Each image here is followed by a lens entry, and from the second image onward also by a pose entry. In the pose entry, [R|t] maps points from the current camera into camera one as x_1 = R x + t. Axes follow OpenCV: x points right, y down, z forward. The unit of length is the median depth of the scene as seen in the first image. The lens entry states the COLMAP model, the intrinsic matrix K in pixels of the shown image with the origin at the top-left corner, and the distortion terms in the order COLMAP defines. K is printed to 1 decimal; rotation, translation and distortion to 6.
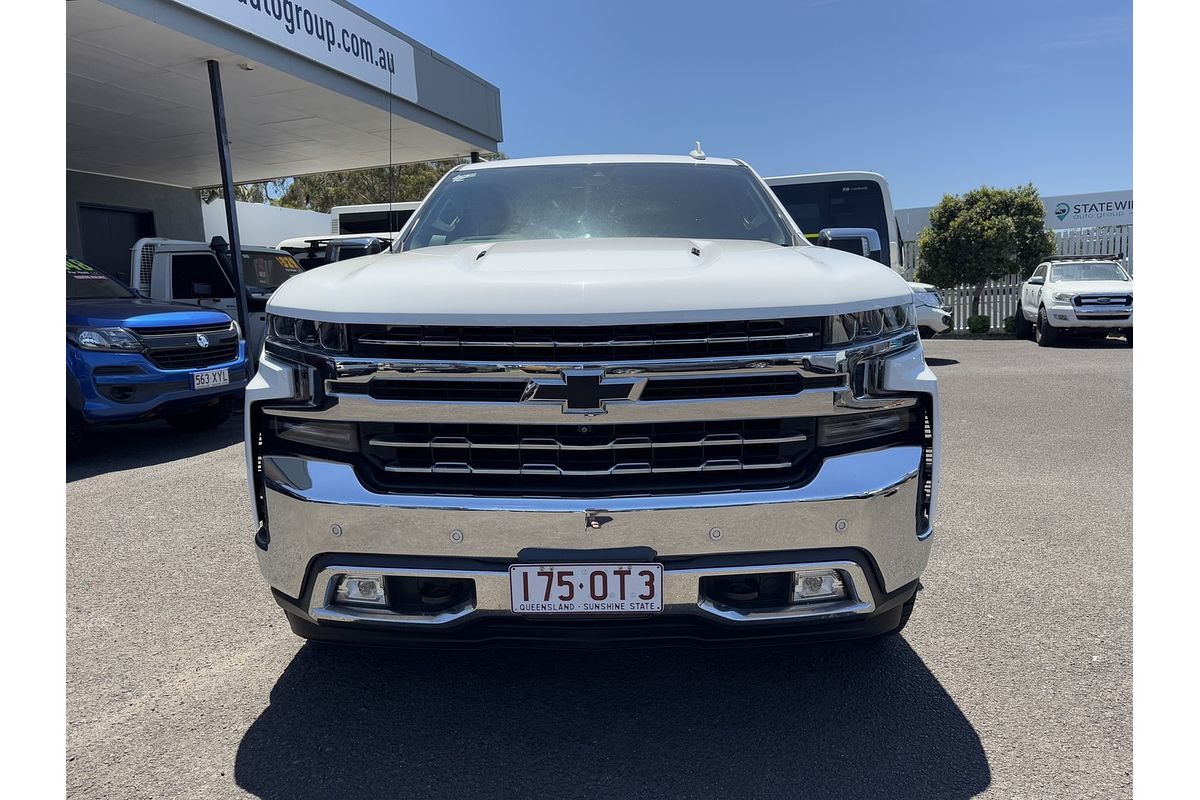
lens RADIAL K [[804.5, 0, 597.8], [0, 804.5, 390.8], [0, 0, 1]] dist [0.050057, -0.029152]
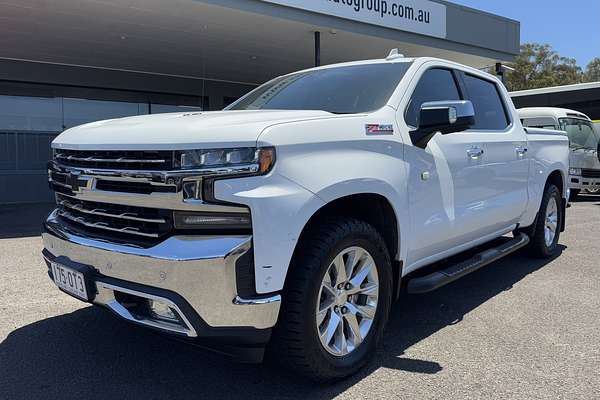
lens RADIAL K [[477.6, 0, 304.0], [0, 477.6, 185.5], [0, 0, 1]] dist [0.038809, -0.001420]
pose [[0.767789, 0.079930, -0.635698, 0.267780], [-0.114072, 0.993389, -0.012871, -0.009006], [0.630466, 0.082398, 0.771831, 0.095904]]
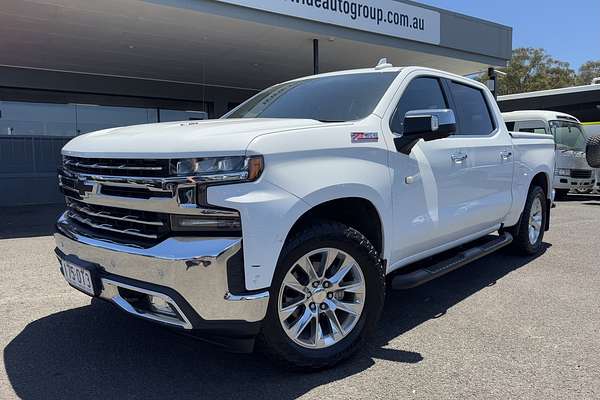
lens RADIAL K [[452.1, 0, 297.1], [0, 452.1, 199.0], [0, 0, 1]] dist [0.055673, -0.038634]
pose [[0.754377, 0.099556, -0.648848, 0.278059], [-0.113644, 0.993315, 0.020282, -0.013240], [0.646529, 0.058437, 0.760648, 0.096643]]
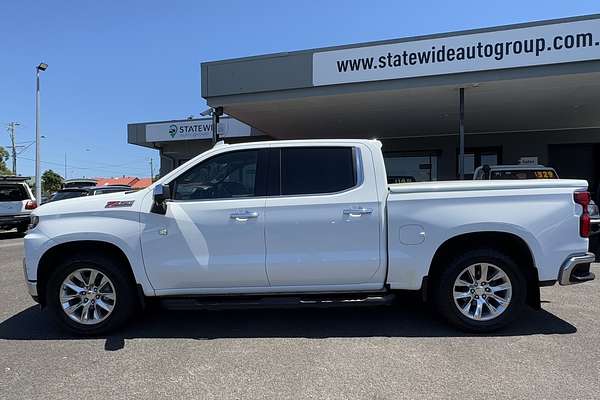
lens RADIAL K [[377.9, 0, 298.5], [0, 377.9, 204.3], [0, 0, 1]] dist [0.002212, 0.004651]
pose [[-0.007602, 0.067126, -0.997716, 0.532651], [-0.115446, 0.991014, 0.067555, -0.107910], [0.993285, 0.115696, 0.000215, 0.569297]]
